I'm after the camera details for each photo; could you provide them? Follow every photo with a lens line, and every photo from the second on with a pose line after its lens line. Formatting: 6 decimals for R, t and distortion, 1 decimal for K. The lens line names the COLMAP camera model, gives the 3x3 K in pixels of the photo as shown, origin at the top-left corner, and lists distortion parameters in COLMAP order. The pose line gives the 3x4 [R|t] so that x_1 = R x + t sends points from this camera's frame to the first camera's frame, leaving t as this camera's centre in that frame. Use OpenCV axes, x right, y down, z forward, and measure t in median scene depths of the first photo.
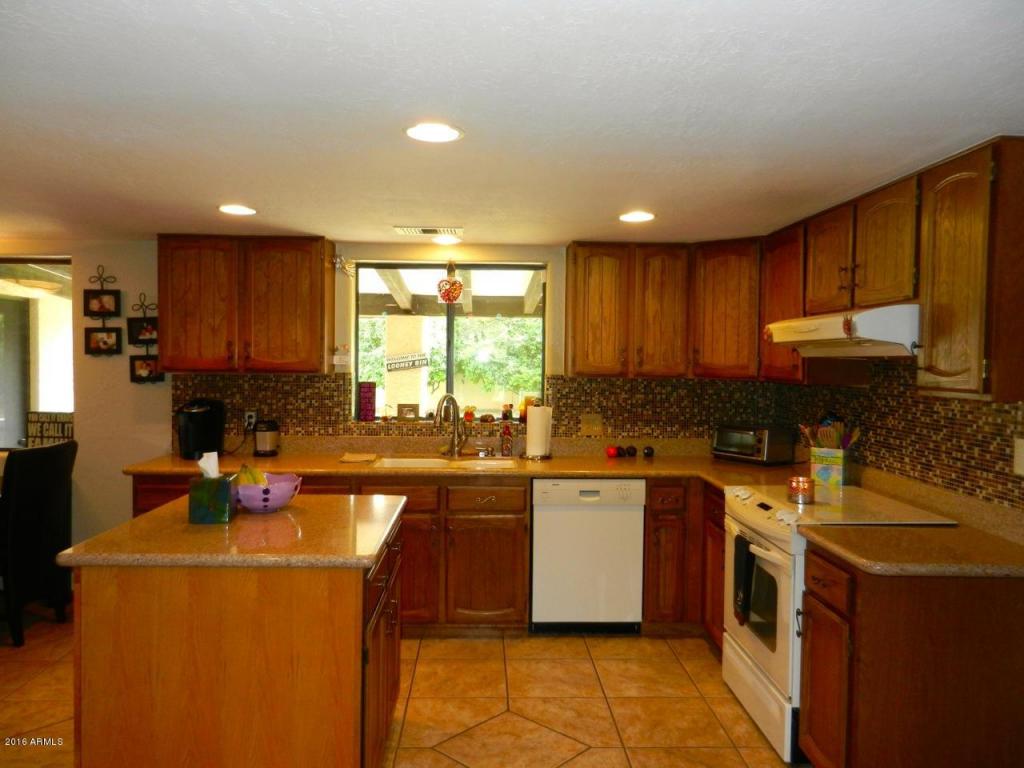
lens RADIAL K [[764.9, 0, 501.0], [0, 764.9, 381.3], [0, 0, 1]] dist [0.002844, 0.011503]
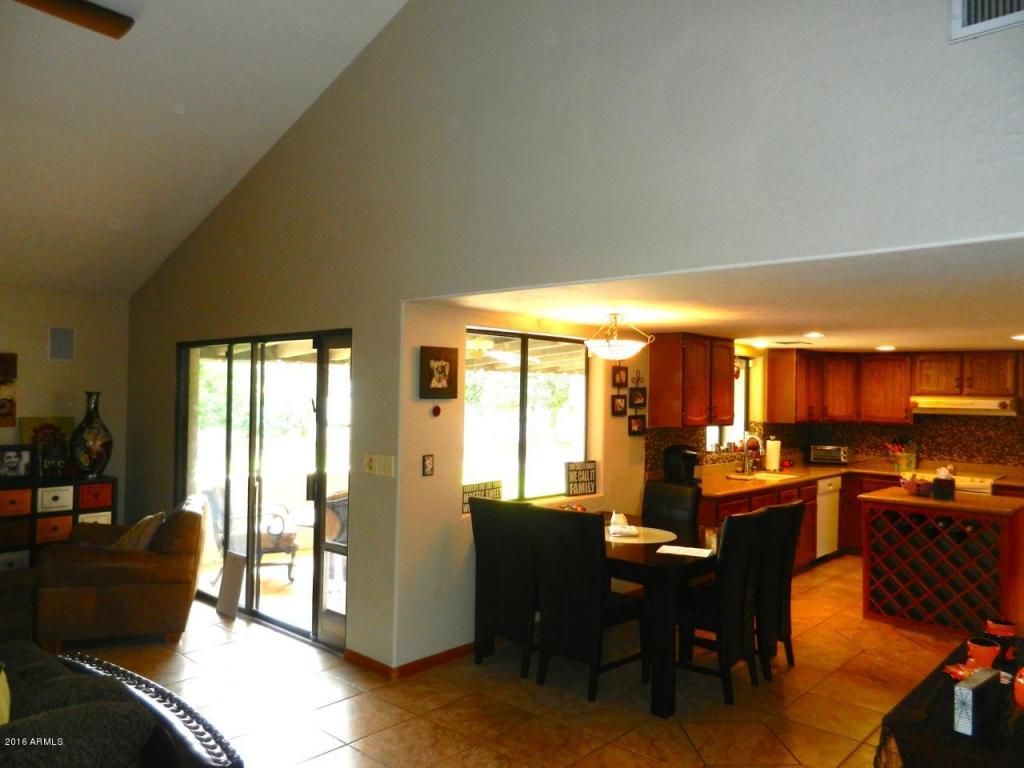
lens RADIAL K [[764.9, 0, 501.0], [0, 764.9, 381.3], [0, 0, 1]] dist [0.002844, 0.011503]
pose [[0.696846, 0.012865, 0.717105, -1.611775], [0.014498, 0.999382, -0.032018, -0.054475], [-0.717074, 0.032708, 0.696229, 0.223801]]
